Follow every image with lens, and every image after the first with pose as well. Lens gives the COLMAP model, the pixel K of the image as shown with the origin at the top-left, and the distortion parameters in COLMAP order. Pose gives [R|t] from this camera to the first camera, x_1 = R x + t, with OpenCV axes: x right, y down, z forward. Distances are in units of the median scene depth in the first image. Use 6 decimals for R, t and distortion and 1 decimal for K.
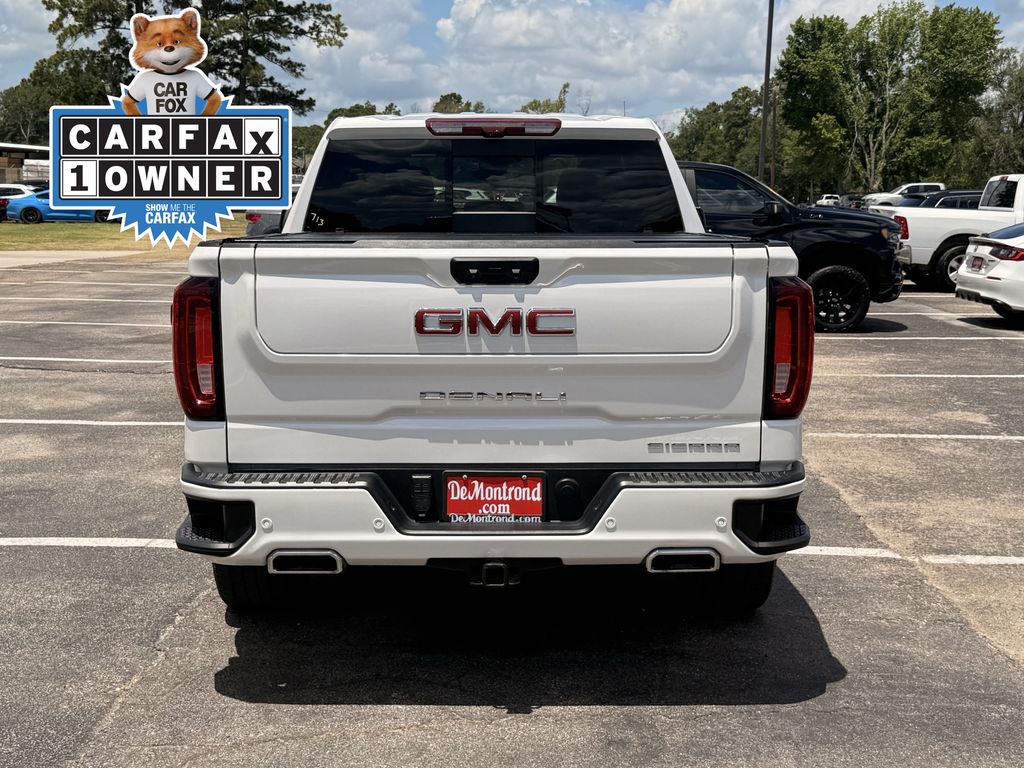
lens RADIAL K [[1382.3, 0, 507.4], [0, 1382.3, 381.1], [0, 0, 1]] dist [0.084465, 0.000000]
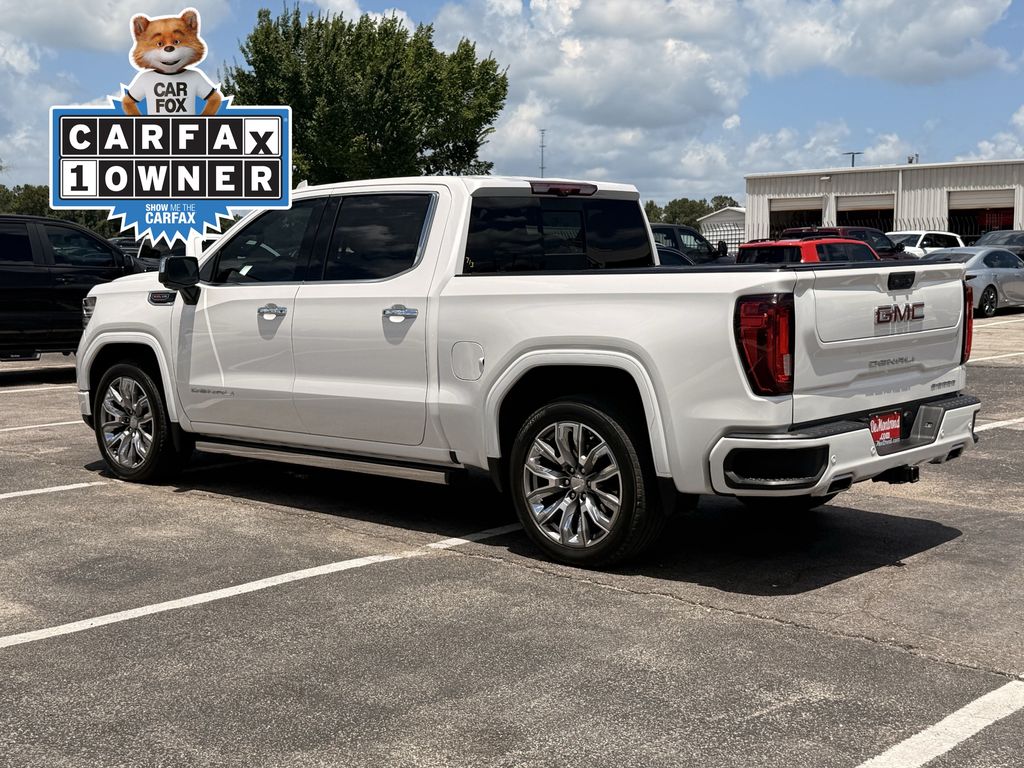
lens RADIAL K [[1382.3, 0, 513.3], [0, 1382.3, 387.9], [0, 0, 1]] dist [0.084465, 0.000000]
pose [[0.678384, -0.085158, 0.729755, -1.427147], [0.114936, 0.993331, 0.009070, -0.022813], [-0.725661, 0.077722, 0.683648, 0.237671]]
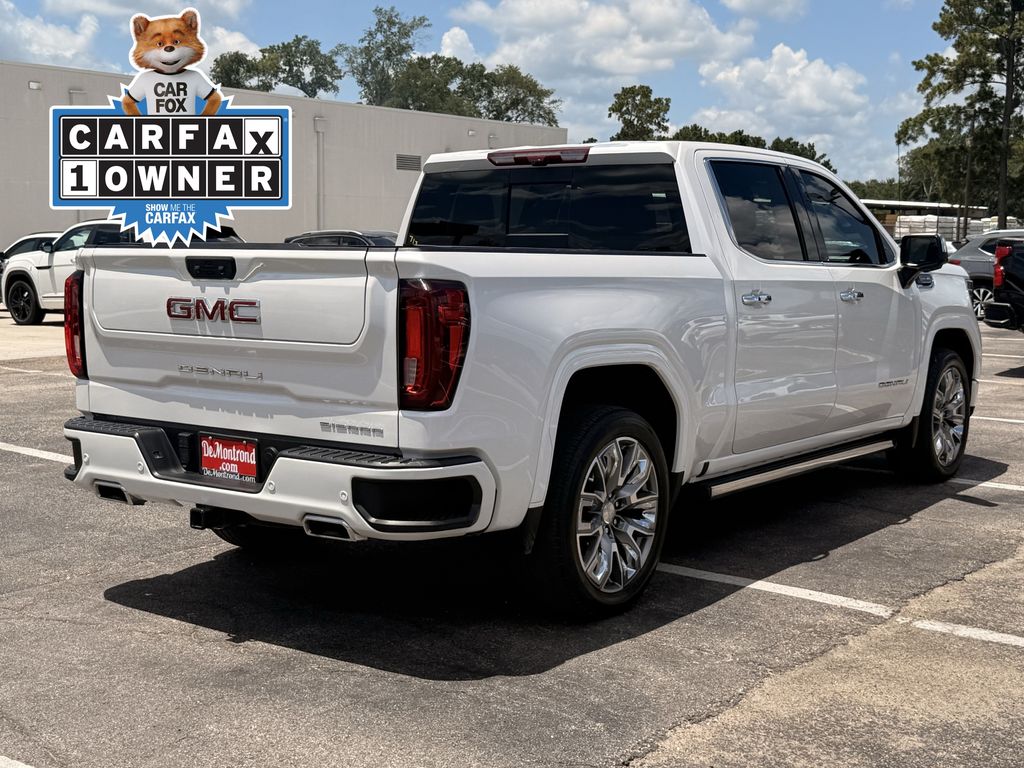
lens RADIAL K [[1382.3, 0, 508.1], [0, 1382.3, 381.1], [0, 0, 1]] dist [0.084465, 0.000000]
pose [[0.799580, 0.062946, -0.597252, 0.905831], [-0.087085, 0.996133, -0.011601, 0.010810], [0.594213, 0.061287, 0.801970, 0.174428]]
